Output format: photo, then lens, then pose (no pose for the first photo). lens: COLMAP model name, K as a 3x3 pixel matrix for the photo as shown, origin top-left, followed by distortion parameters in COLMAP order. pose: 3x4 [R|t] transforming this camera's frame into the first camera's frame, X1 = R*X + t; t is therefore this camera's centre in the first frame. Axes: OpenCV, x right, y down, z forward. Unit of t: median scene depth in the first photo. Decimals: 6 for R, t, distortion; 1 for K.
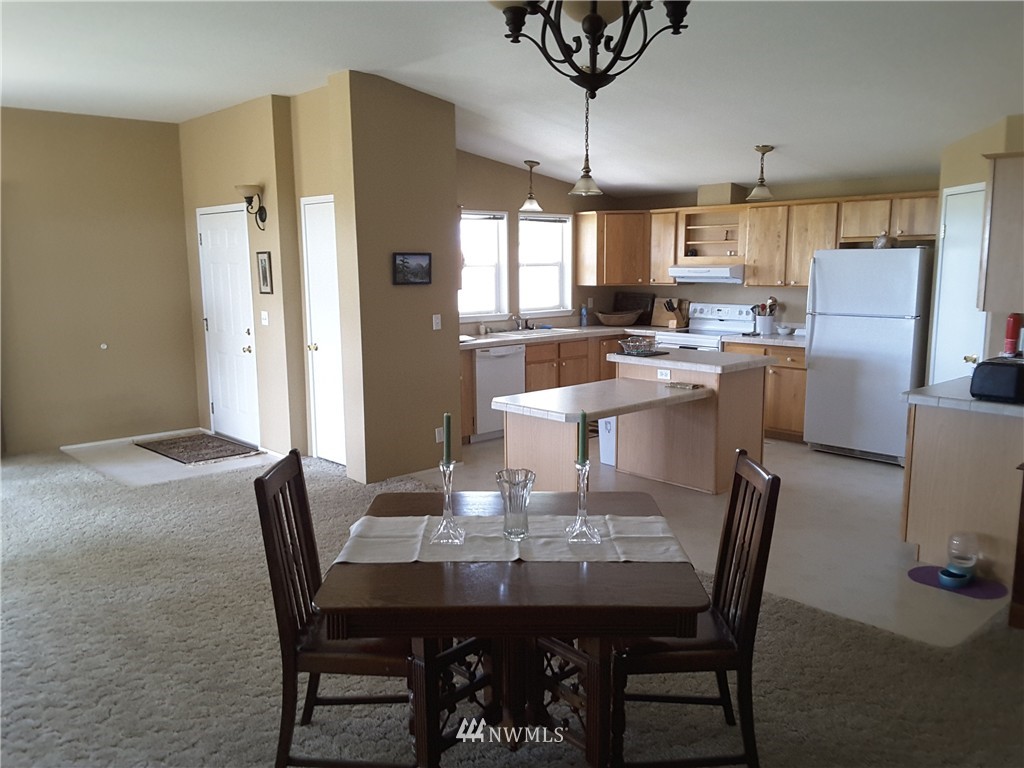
lens RADIAL K [[833.1, 0, 507.9], [0, 833.1, 390.3], [0, 0, 1]] dist [0.075459, -0.107483]
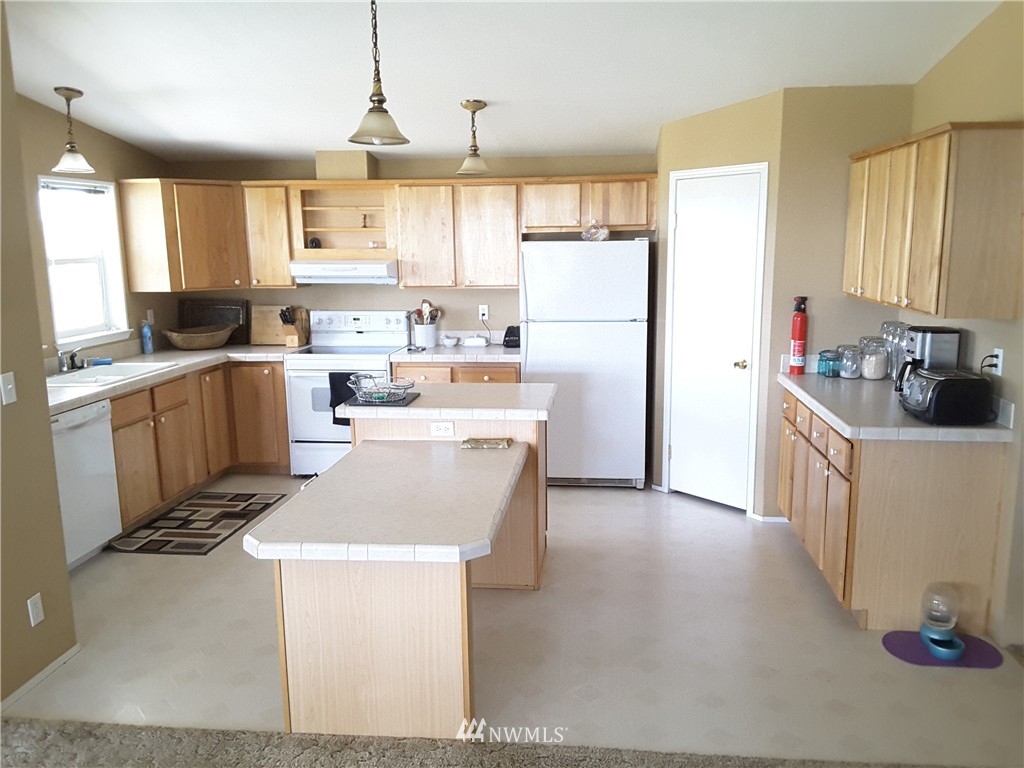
lens RADIAL K [[833.1, 0, 528.0], [0, 833.1, 388.8], [0, 0, 1]] dist [0.075459, -0.107483]
pose [[0.738467, -0.117400, 0.663991, -0.148918], [0.108314, 0.992592, 0.055038, -0.060184], [-0.665533, 0.031276, 0.745713, 0.344458]]
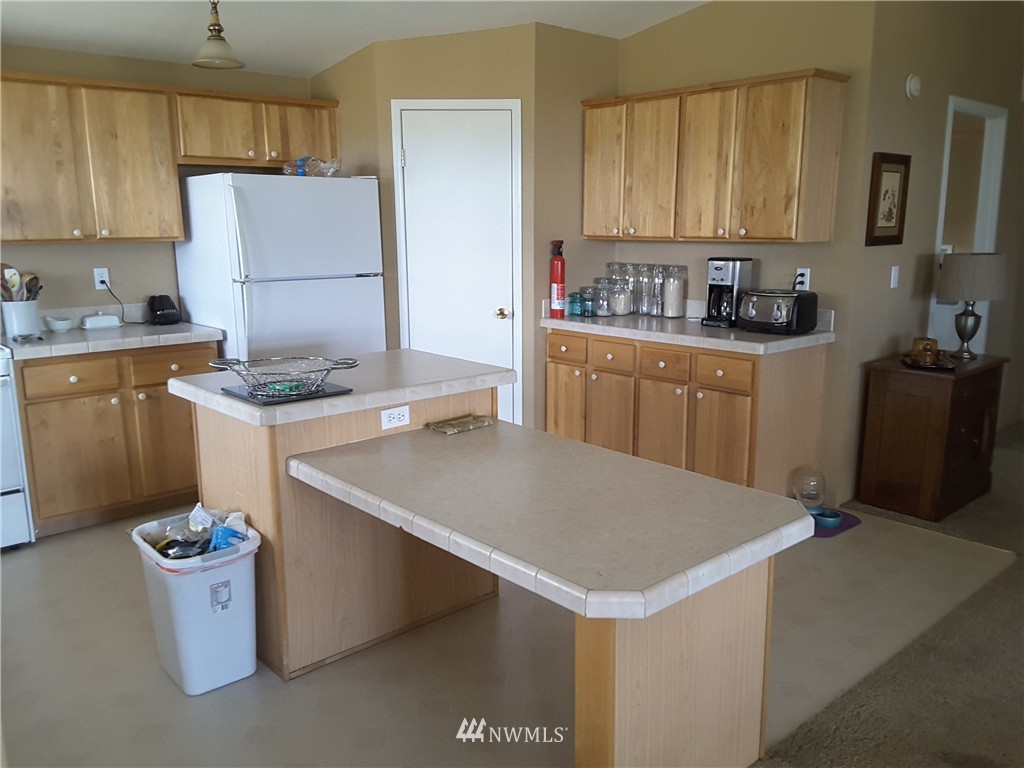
lens RADIAL K [[833.1, 0, 522.6], [0, 833.1, 391.8], [0, 0, 1]] dist [0.075459, -0.107483]
pose [[-0.012786, -0.193213, 0.981073, -0.206128], [0.156362, 0.968697, 0.192813, -0.084941], [-0.987617, 0.155868, 0.017826, 0.687968]]
